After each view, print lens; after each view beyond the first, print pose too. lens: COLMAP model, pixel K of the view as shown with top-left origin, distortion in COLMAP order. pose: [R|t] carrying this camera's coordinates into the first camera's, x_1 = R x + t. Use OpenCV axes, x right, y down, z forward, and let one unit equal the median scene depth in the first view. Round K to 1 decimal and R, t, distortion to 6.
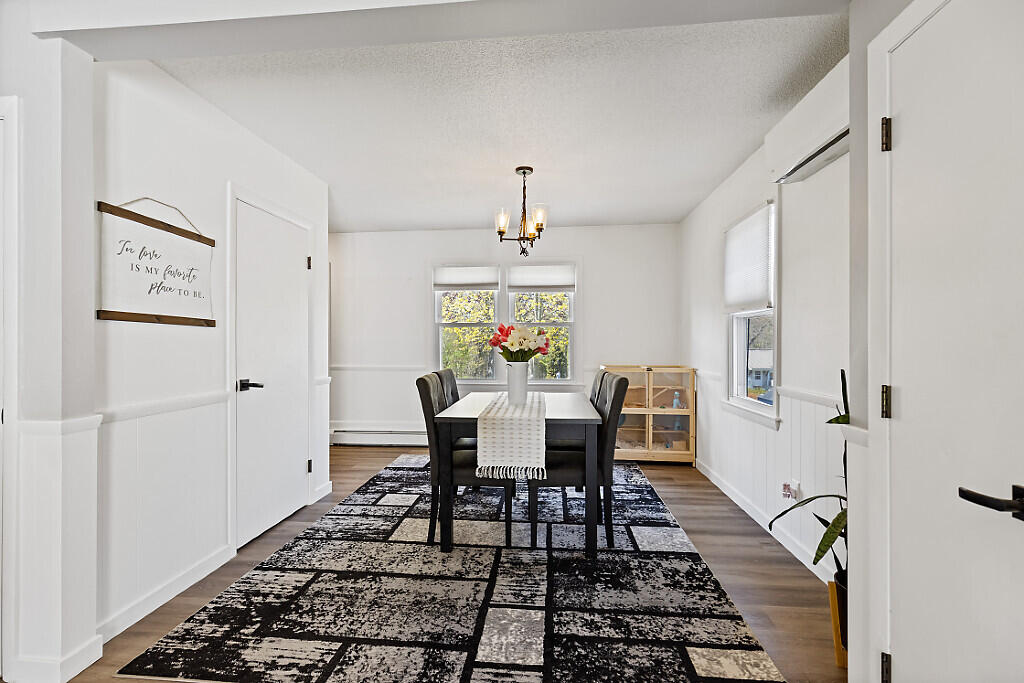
lens RADIAL K [[466.2, 0, 511.6], [0, 466.2, 341.9], [0, 0, 1]] dist [0.003041, -0.000625]
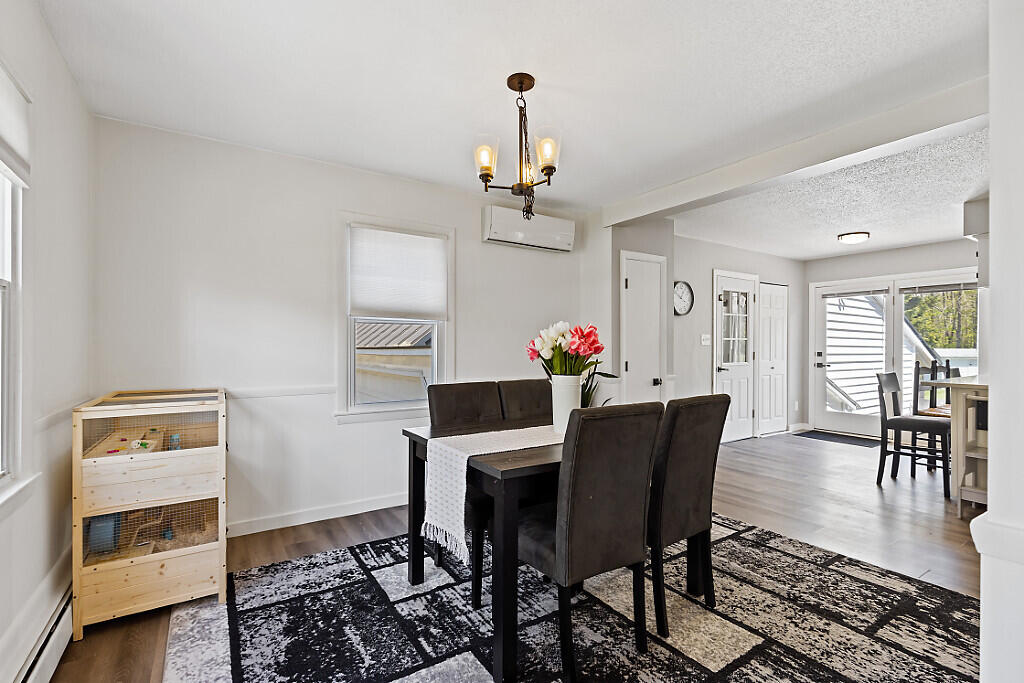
lens RADIAL K [[466.0, 0, 502.3], [0, 466.0, 346.2], [0, 0, 1]] dist [0.004246, -0.002305]
pose [[-0.616190, -0.000758, 0.787597, -0.650116], [-0.002976, 0.999995, -0.001365, -0.001720], [-0.787592, -0.003185, -0.616189, 1.982087]]
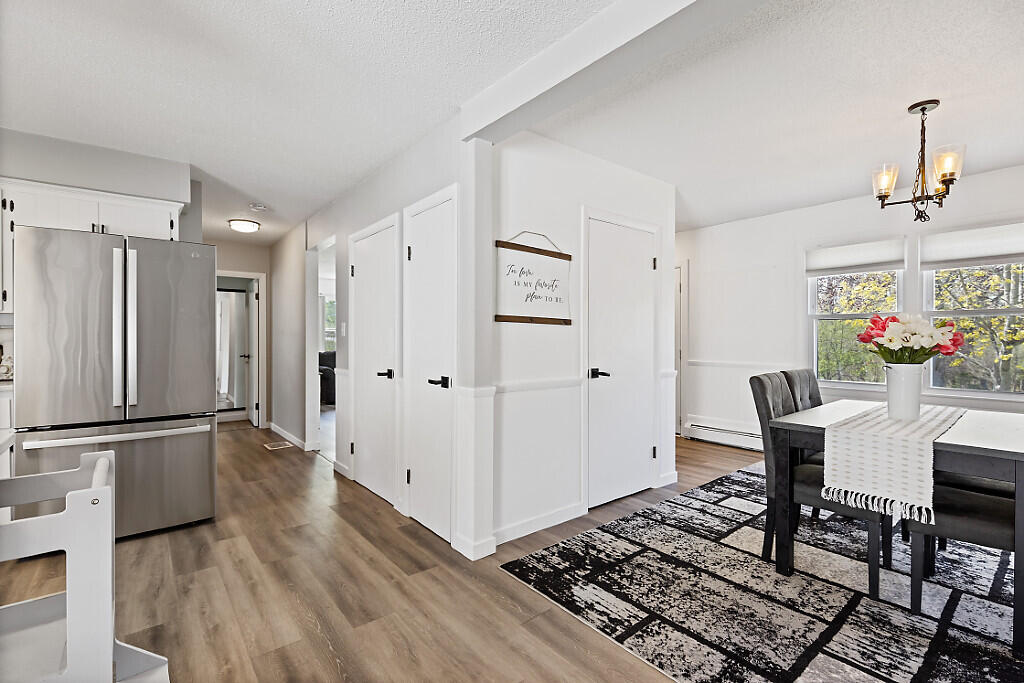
lens RADIAL K [[466.0, 0, 504.3], [0, 466.0, 338.8], [0, 0, 1]] dist [0.004246, -0.002305]
pose [[0.697875, 0.003483, -0.716211, 0.133927], [-0.001097, 0.999992, 0.003795, 0.000485], [0.716219, -0.001863, 0.697873, 0.004099]]
